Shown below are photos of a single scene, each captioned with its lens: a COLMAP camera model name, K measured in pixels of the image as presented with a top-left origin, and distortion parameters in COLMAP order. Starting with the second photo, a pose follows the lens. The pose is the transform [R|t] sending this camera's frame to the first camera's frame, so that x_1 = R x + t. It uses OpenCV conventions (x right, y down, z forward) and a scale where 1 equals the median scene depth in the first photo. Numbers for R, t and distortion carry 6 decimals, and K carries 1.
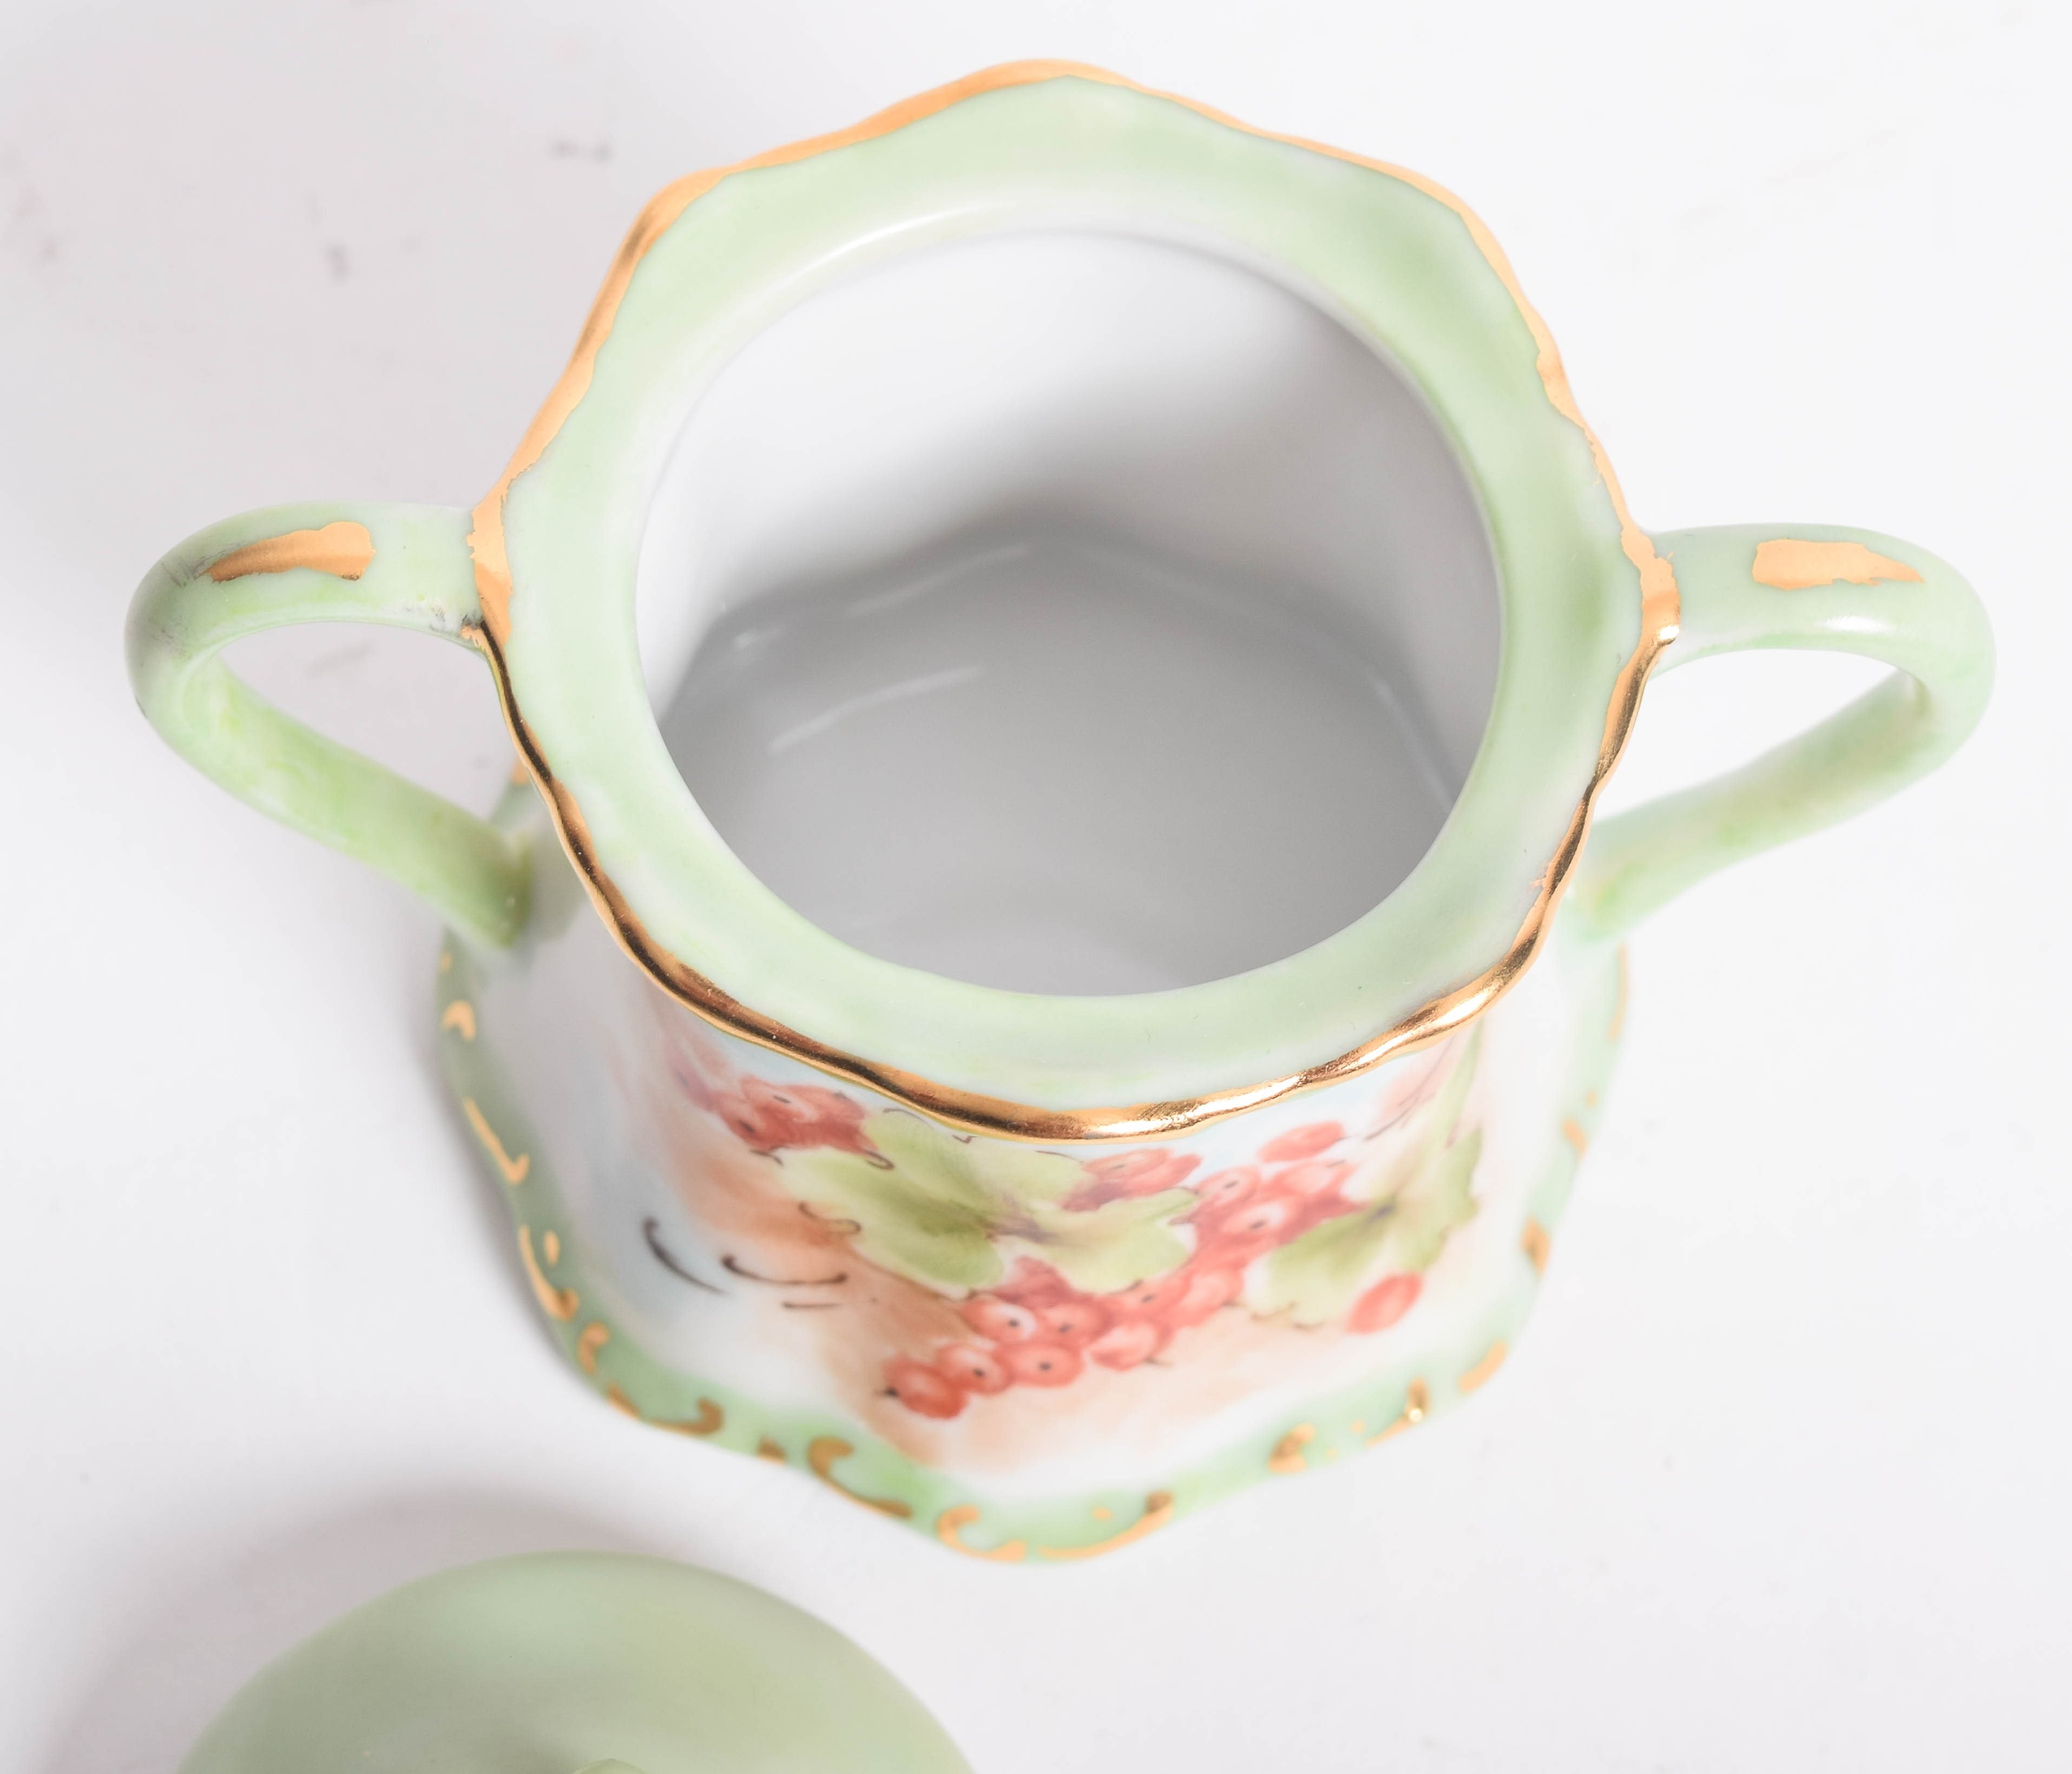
lens RADIAL K [[7415.7, 0, 1042.5], [0, 7415.7, 889.2], [0, 0, 1]] dist [0.006850, 0.000000]
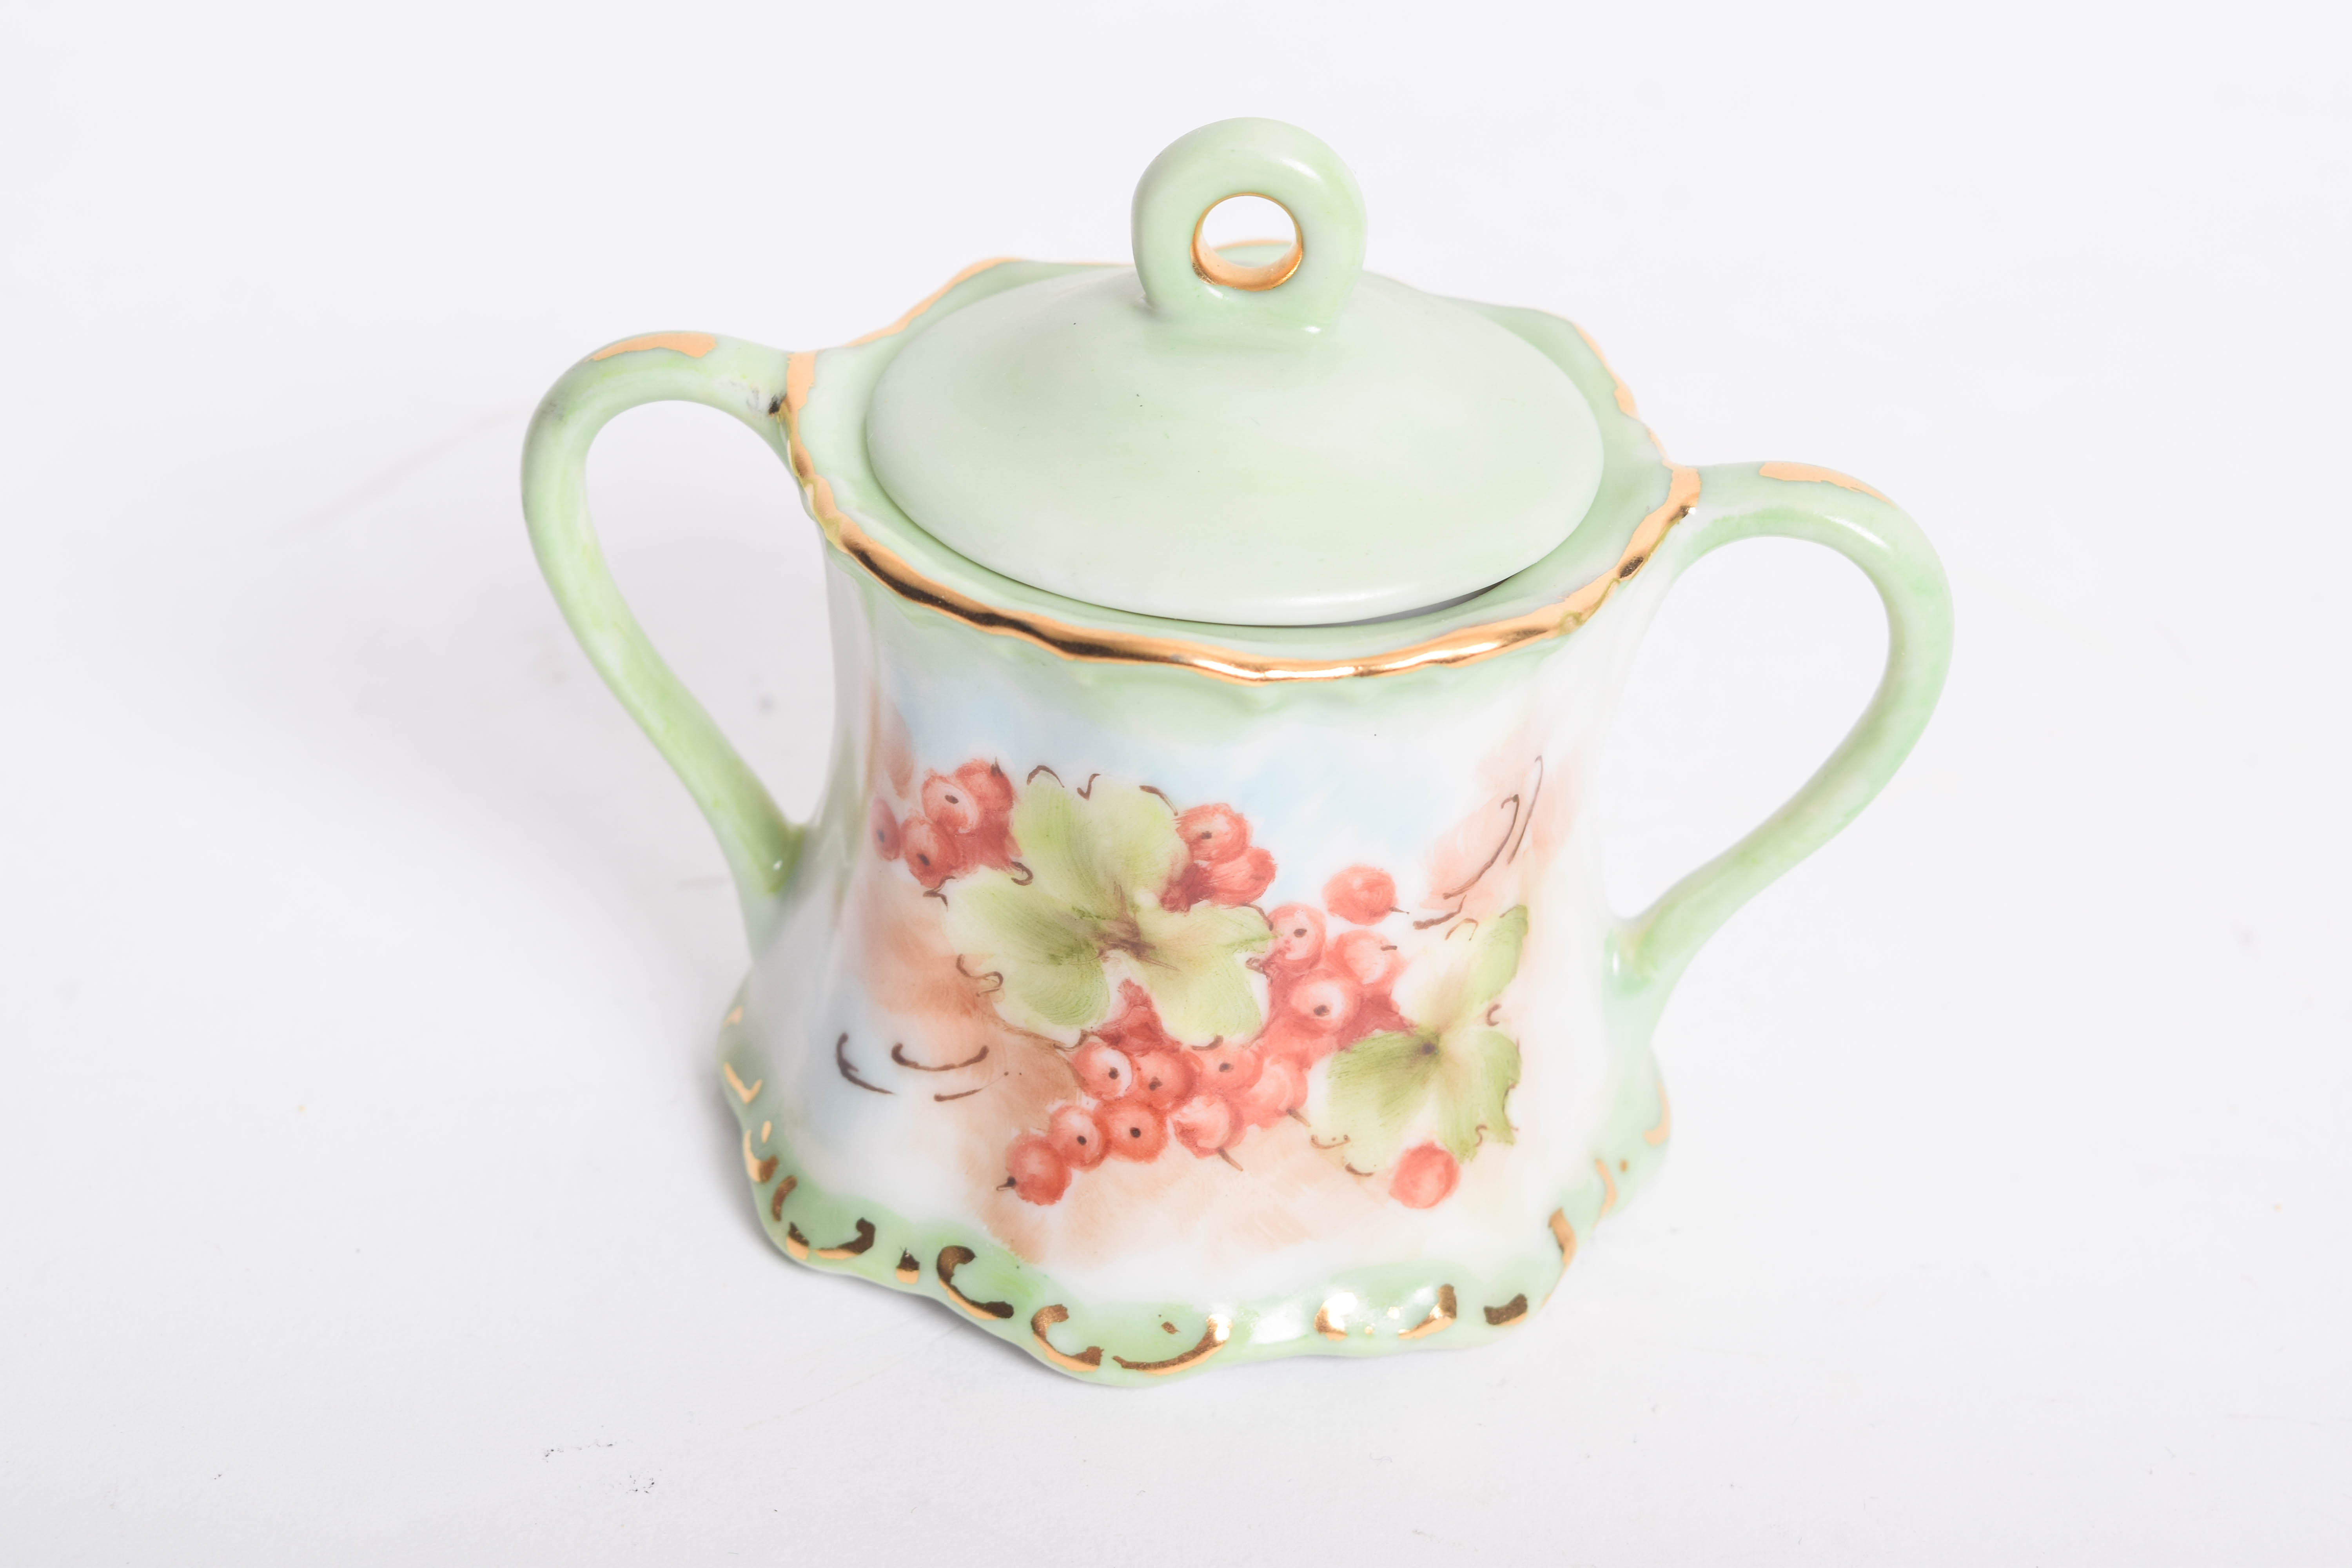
lens RADIAL K [[5530.6, 0, 1169.2], [0, 5530.6, 789.3], [0, 0, 1]] dist [-0.098287, 0.000000]
pose [[0.986804, 0.098049, -0.128860, 0.117882], [-0.153985, 0.814348, -0.559576, 0.528475], [0.050071, 0.572034, 0.818700, 0.228192]]
